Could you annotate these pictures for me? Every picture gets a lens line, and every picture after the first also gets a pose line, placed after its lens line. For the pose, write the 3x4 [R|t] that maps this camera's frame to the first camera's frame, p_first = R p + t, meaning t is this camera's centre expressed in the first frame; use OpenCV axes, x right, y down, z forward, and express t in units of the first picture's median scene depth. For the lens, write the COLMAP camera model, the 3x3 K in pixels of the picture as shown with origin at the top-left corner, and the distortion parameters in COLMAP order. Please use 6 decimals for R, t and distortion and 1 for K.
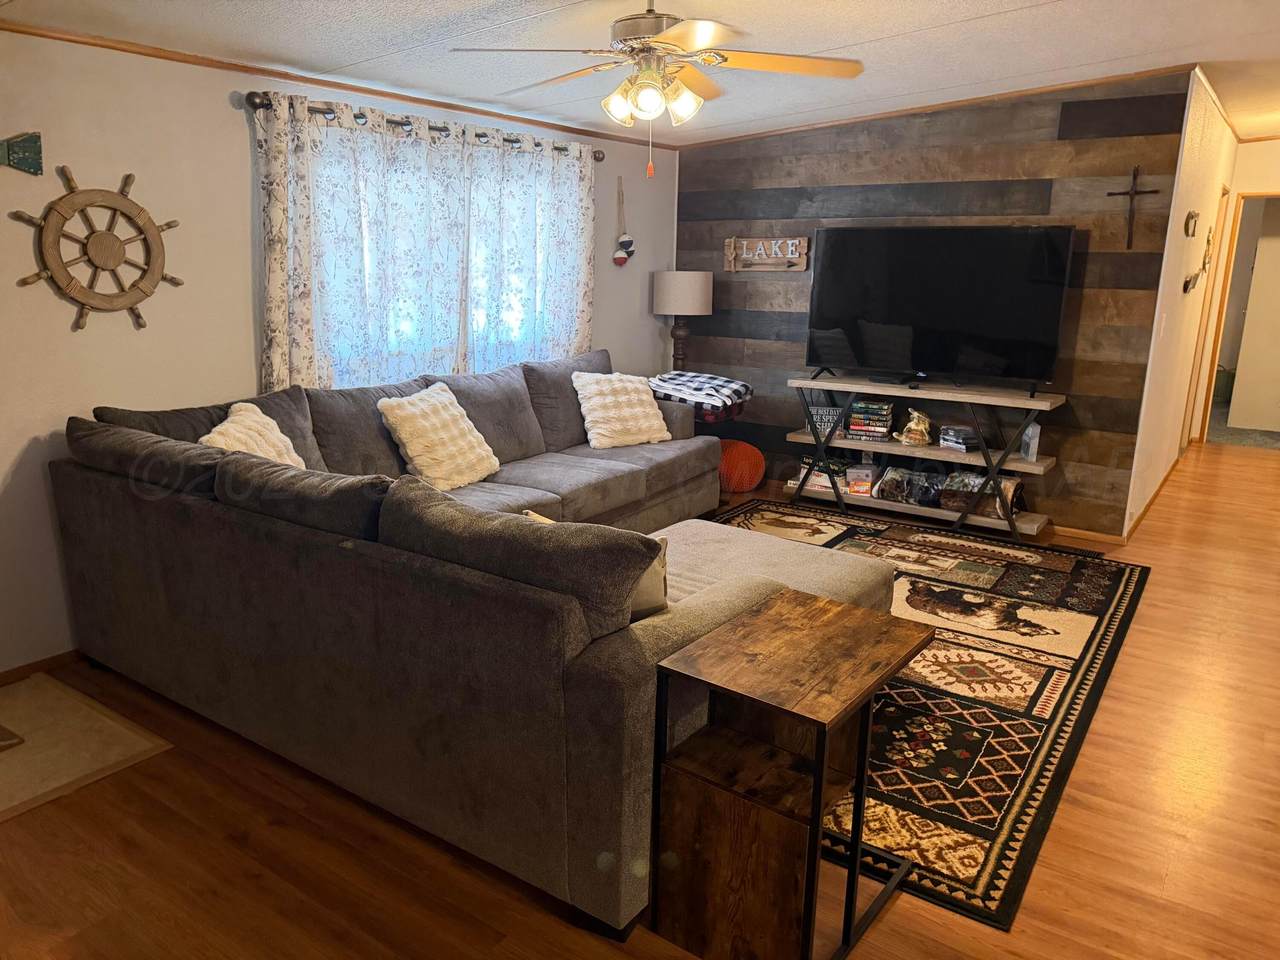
lens RADIAL K [[905.5, 0, 640.0], [0, 905.5, 480.0], [0, 0, 1]] dist [0.057134, -0.108278]
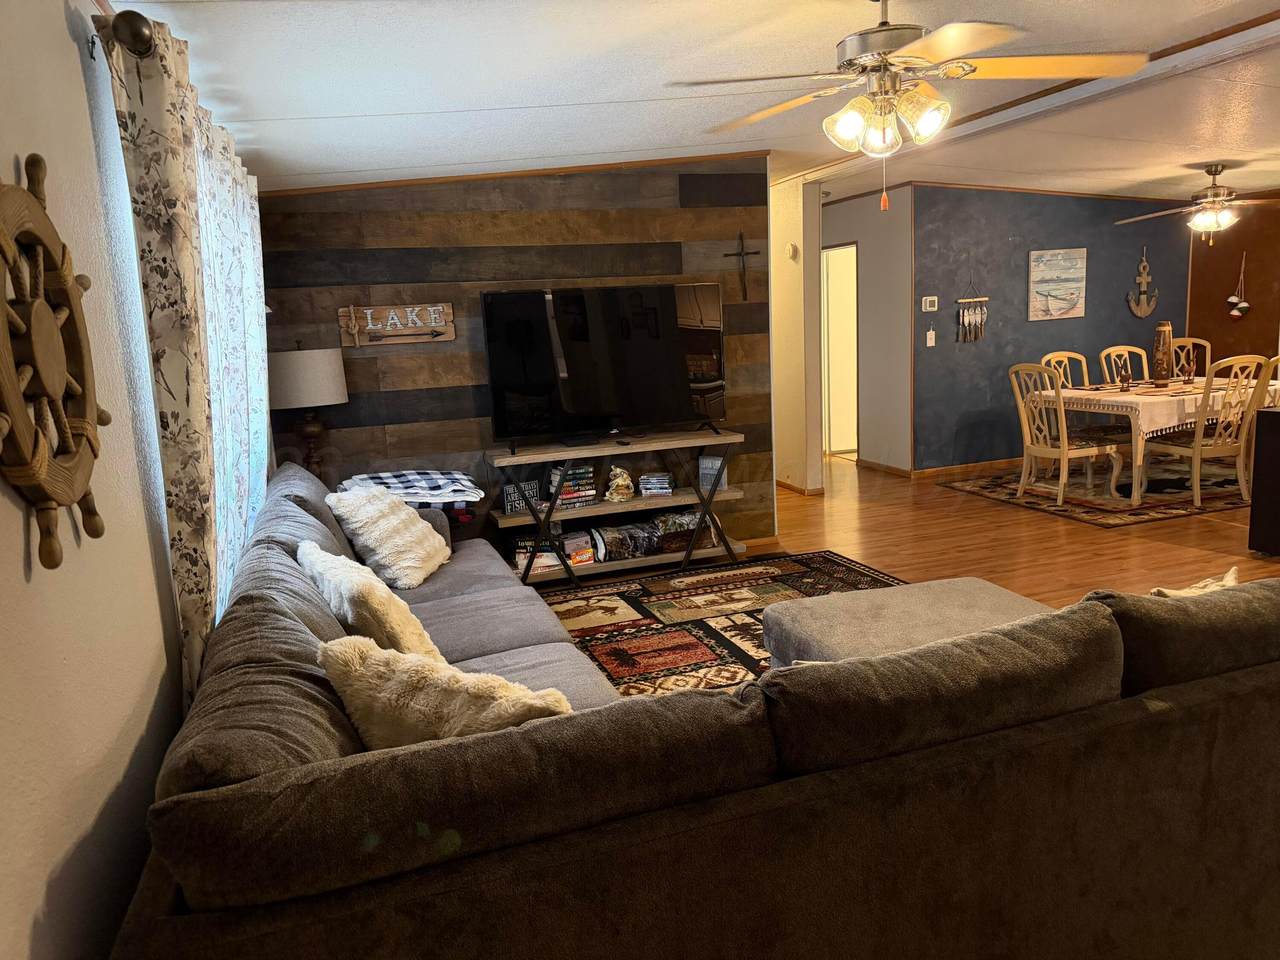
lens RADIAL K [[896.1, 0, 647.2], [0, 896.1, 478.1], [0, 0, 1]] dist [0.086810, -0.111302]
pose [[0.589651, -0.183419, 0.786555, -0.504274], [0.250348, 0.967413, 0.037917, -0.102328], [-0.767878, 0.174555, 0.616355, 0.401812]]
